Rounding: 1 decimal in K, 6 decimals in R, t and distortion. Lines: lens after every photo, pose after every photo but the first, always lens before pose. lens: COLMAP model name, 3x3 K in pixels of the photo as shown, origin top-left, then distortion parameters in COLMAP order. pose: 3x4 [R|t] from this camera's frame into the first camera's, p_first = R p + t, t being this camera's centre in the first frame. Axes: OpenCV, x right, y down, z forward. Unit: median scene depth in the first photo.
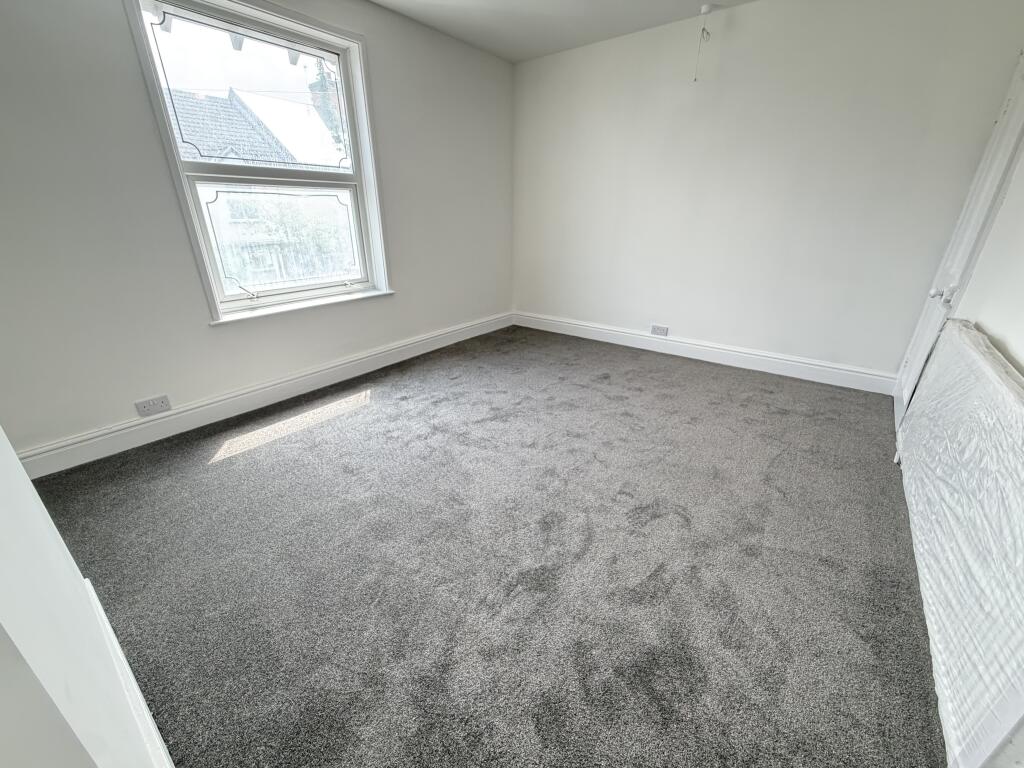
lens RADIAL K [[409.9, 0, 509.7], [0, 409.9, 383.5], [0, 0, 1]] dist [0.000870, 0.000202]
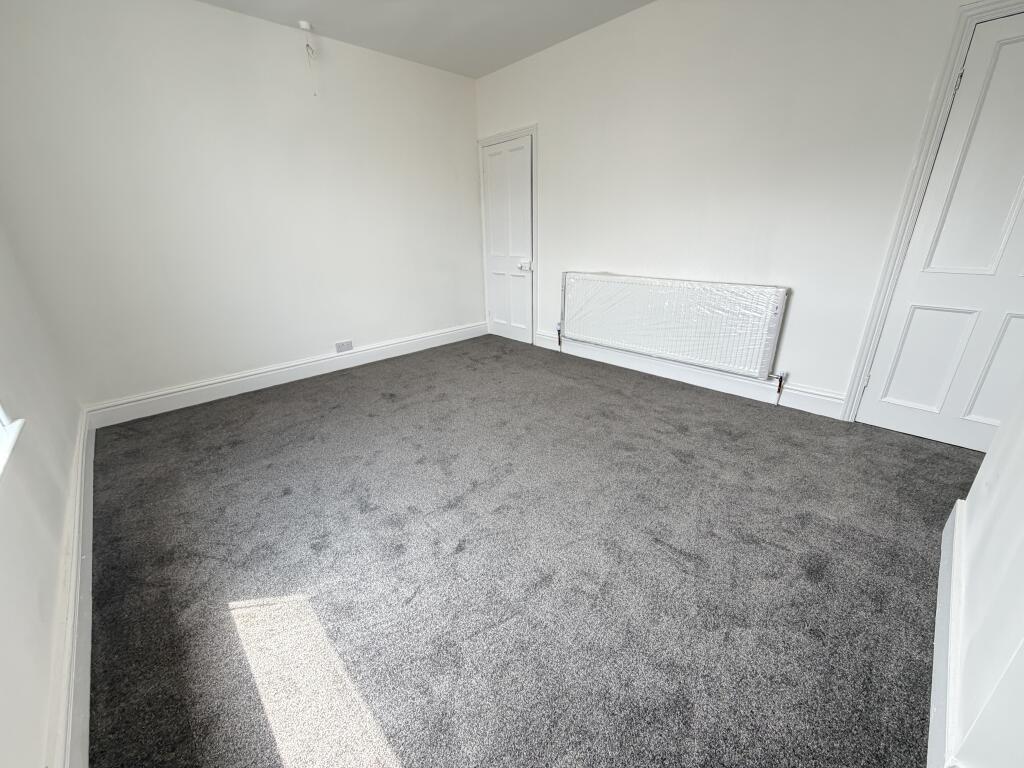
lens RADIAL K [[409.9, 0, 509.7], [0, 409.9, 383.5], [0, 0, 1]] dist [0.000870, 0.000202]
pose [[0.151926, -0.351206, 0.923890, -0.663254], [0.400018, 0.876615, 0.267455, -0.205792], [-0.903827, 0.328939, 0.273670, 0.543538]]
